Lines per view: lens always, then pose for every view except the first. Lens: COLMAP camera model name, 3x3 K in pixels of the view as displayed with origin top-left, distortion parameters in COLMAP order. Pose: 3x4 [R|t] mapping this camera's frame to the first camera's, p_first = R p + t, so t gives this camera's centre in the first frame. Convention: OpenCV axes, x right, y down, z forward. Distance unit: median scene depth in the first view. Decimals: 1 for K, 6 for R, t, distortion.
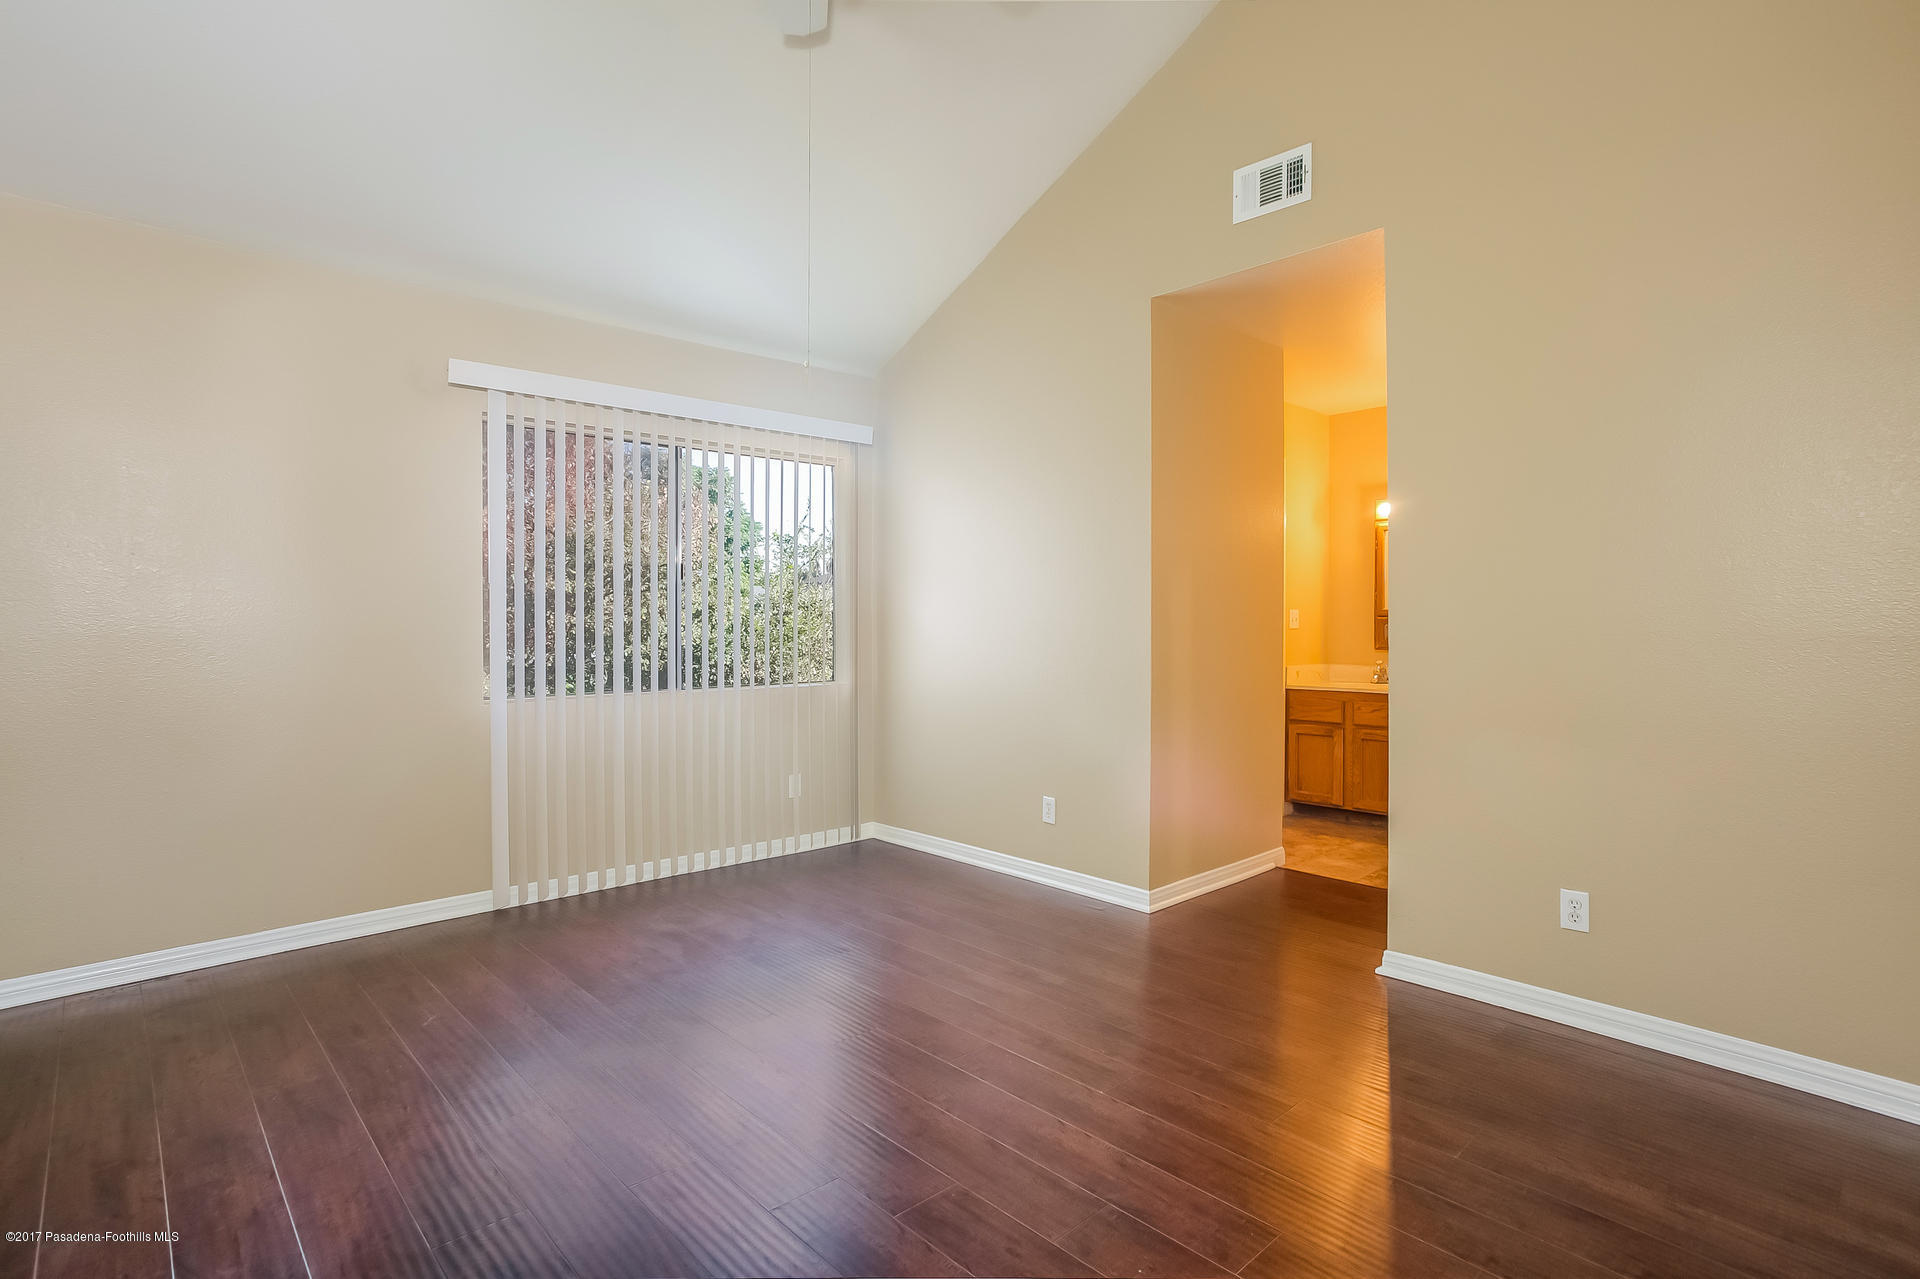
lens RADIAL K [[996.7, 0, 960.0], [0, 996.7, 639.5], [0, 0, 1]] dist [-0.086614, 0.056636]
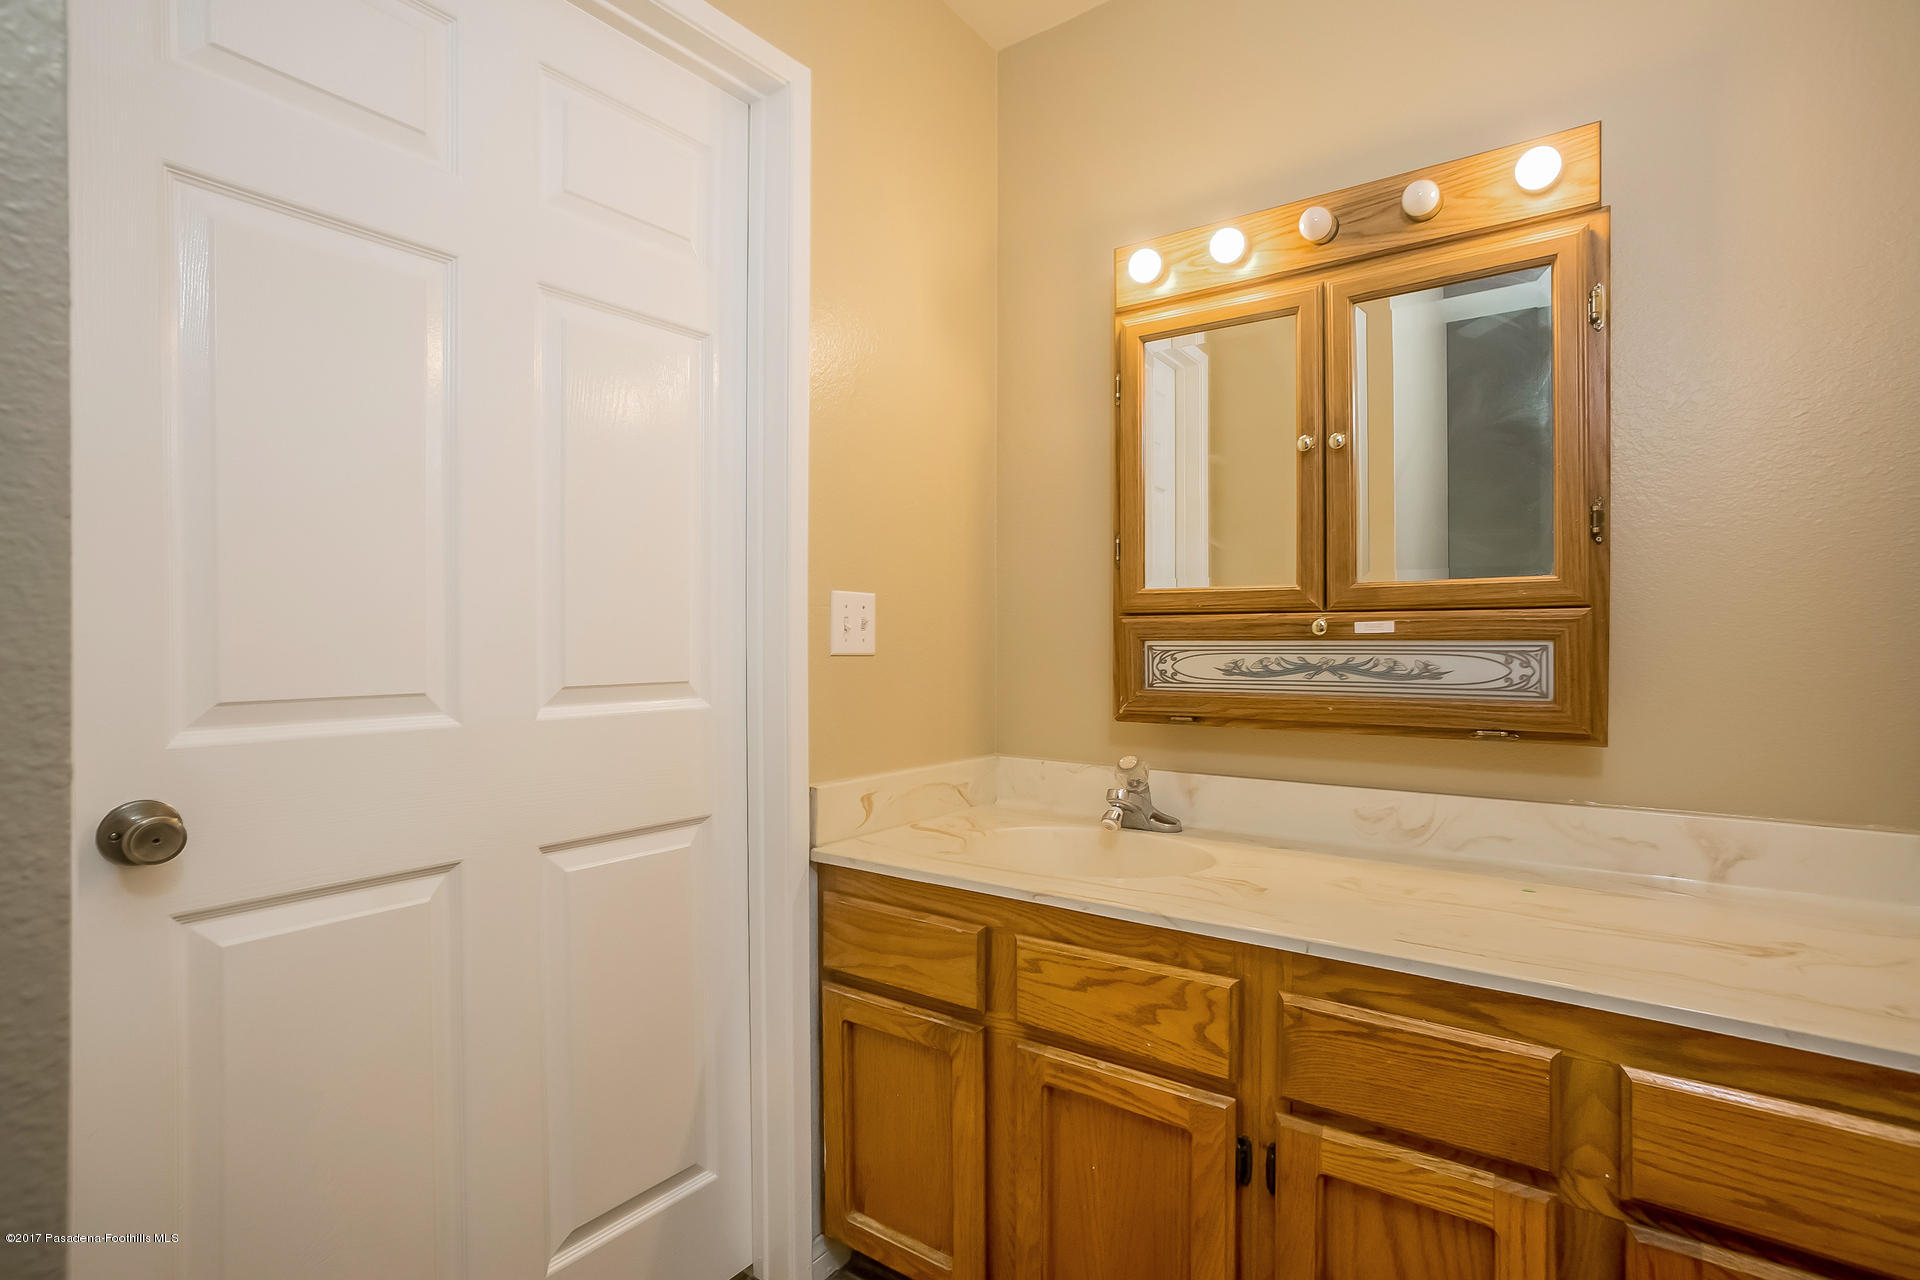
lens RADIAL K [[996.7, 0, 960.0], [0, 996.7, 640.0], [0, 0, 1]] dist [-0.086614, 0.056636]
pose [[0.987580, -0.002395, 0.157100, 0.326721], [0.004379, 0.999915, -0.012284, -0.011475], [-0.157057, 0.012820, 0.987506, 0.704310]]
